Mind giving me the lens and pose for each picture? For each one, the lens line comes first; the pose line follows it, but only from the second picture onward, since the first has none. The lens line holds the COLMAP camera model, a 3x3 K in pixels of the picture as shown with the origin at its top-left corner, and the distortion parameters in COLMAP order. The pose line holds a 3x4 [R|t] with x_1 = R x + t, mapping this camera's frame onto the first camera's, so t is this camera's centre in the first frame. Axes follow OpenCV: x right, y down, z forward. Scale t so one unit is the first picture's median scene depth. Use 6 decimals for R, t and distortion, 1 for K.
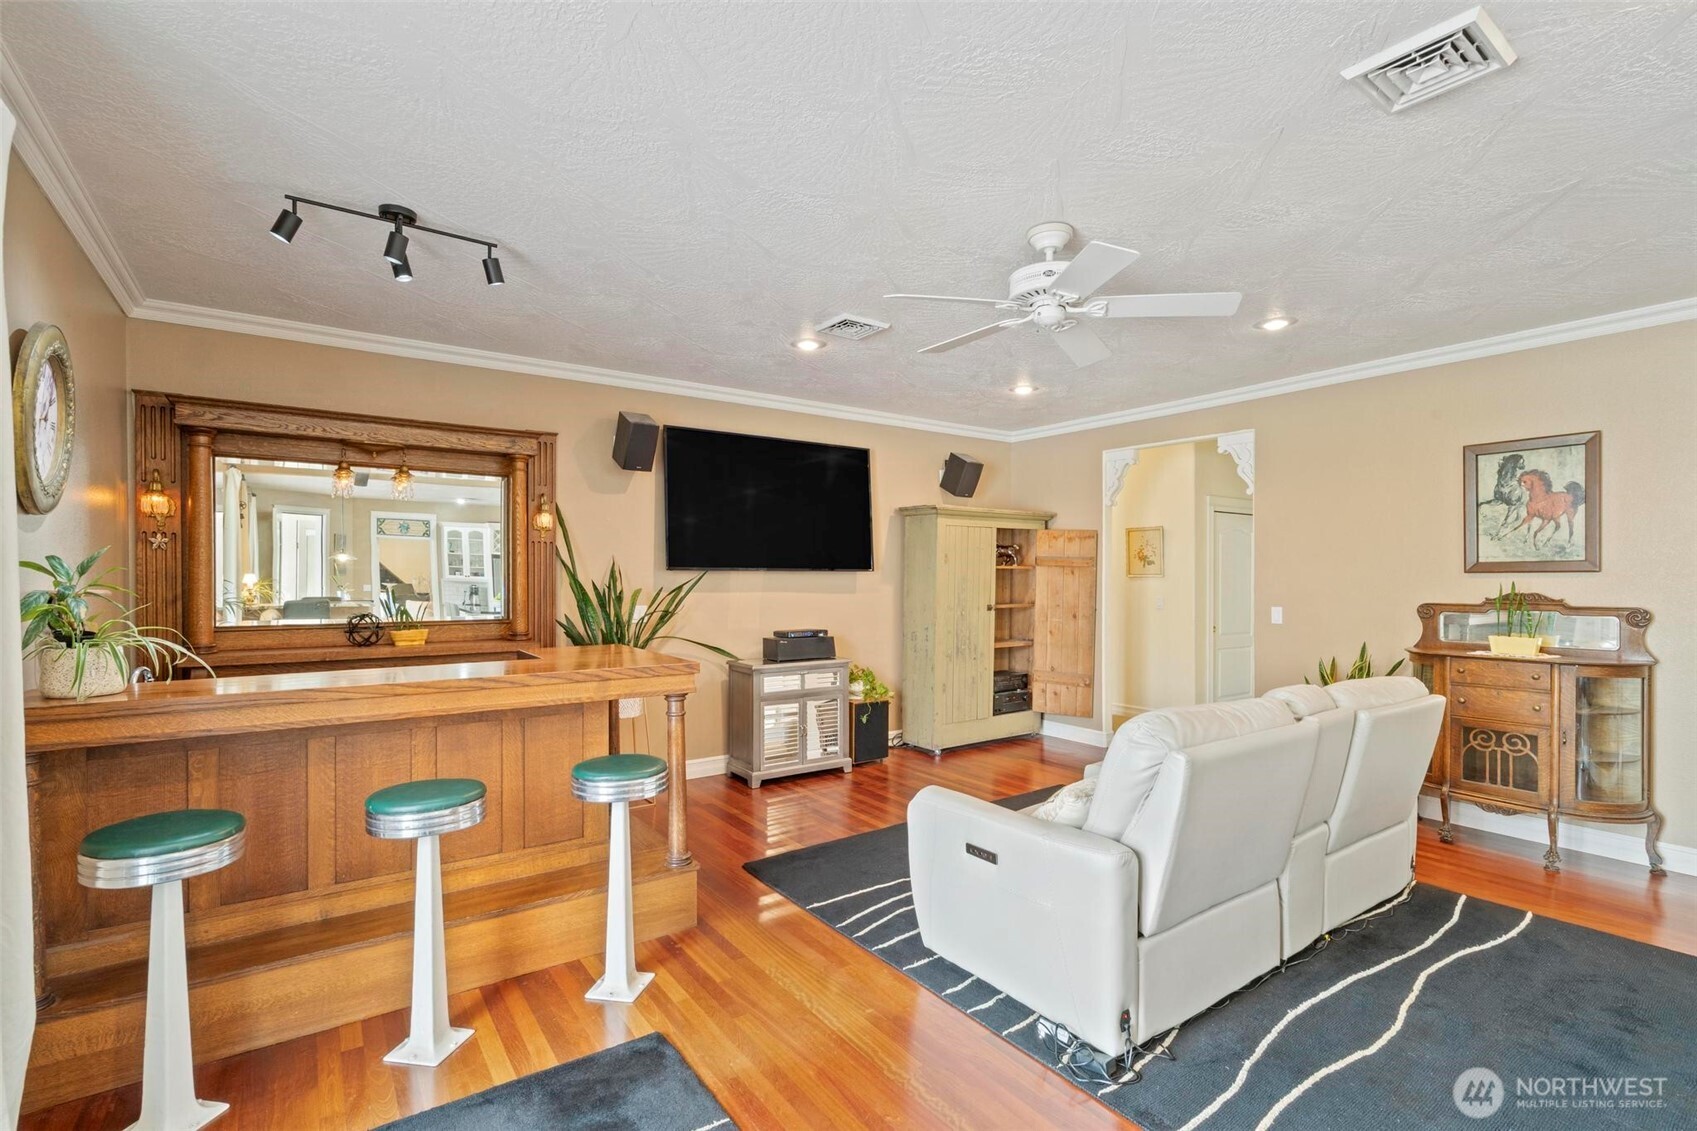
lens RADIAL K [[779.8, 0, 840.6], [0, 779.8, 575.5], [0, 0, 1]] dist [-0.007733, 0.000903]
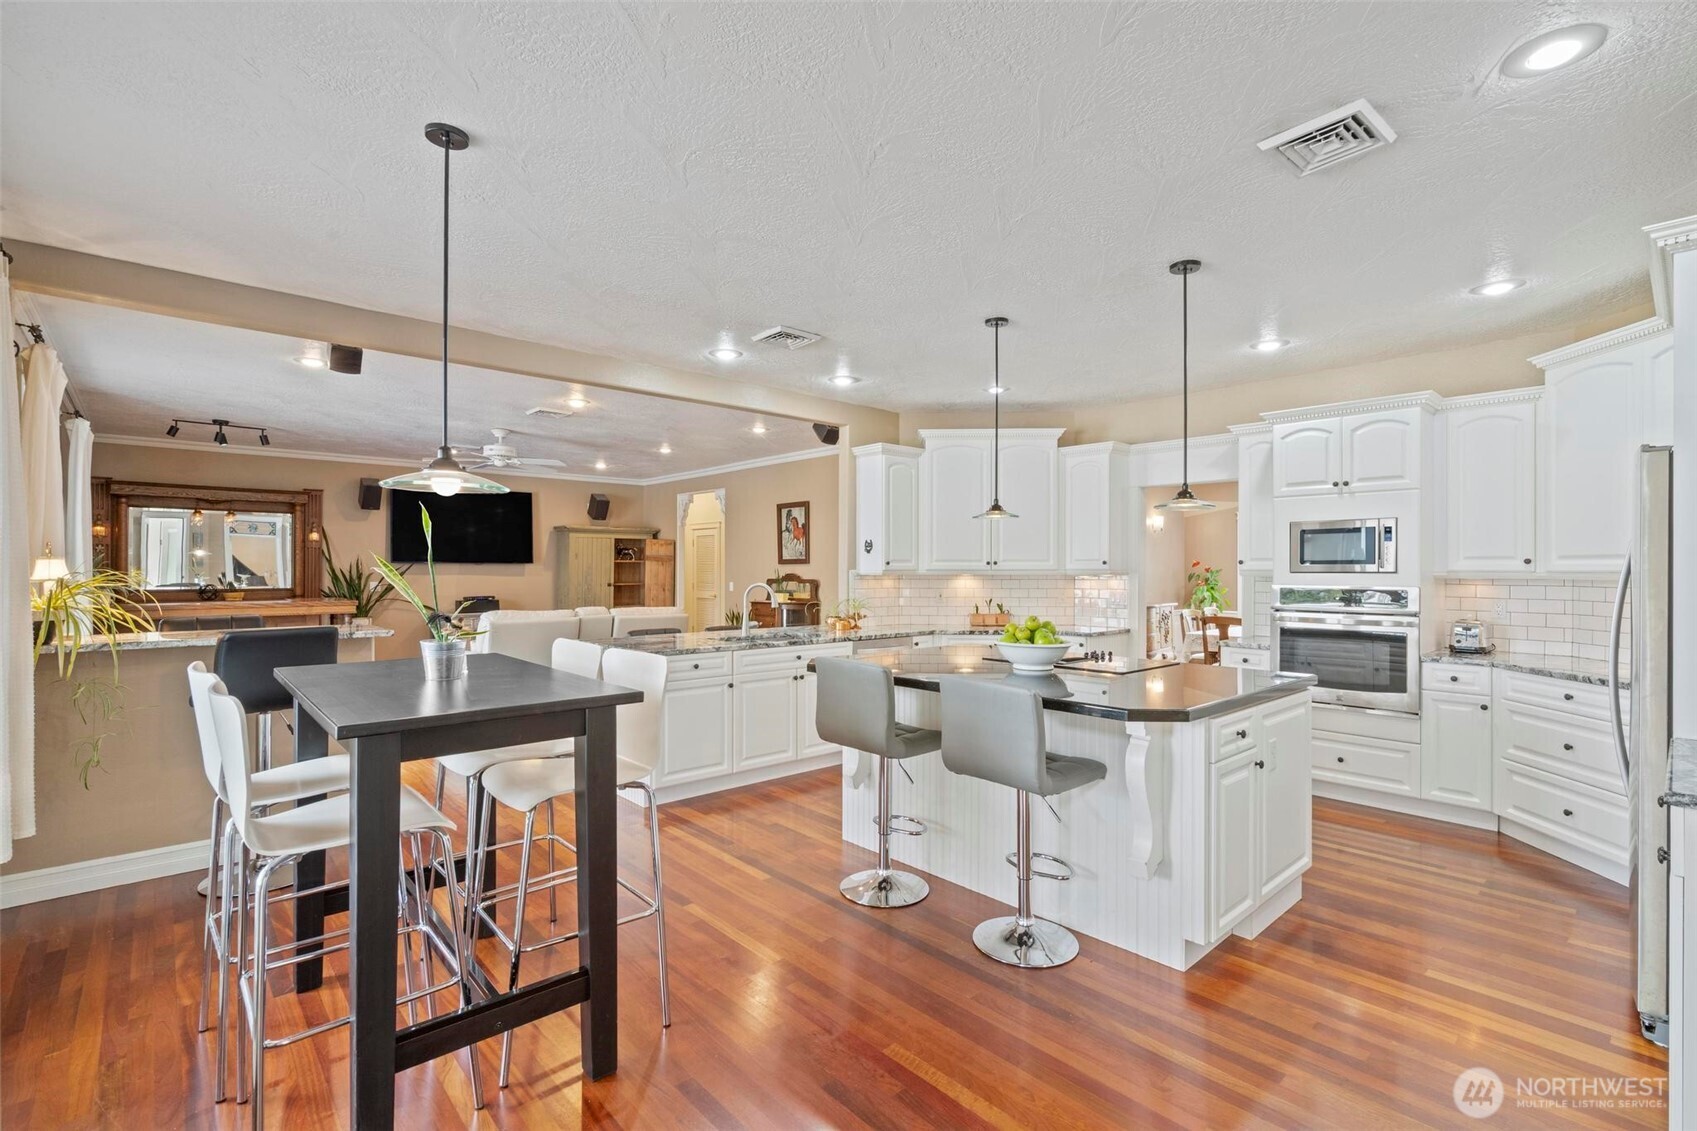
lens RADIAL K [[779.8, 0, 859.1], [0, 779.8, 562.2], [0, 0, 1]] dist [-0.007733, 0.000903]
pose [[0.991229, 0.000265, 0.132157, 0.611027], [0.000925, 0.999960, -0.008945, 0.008692], [-0.132154, 0.008989, 0.991188, -0.937656]]
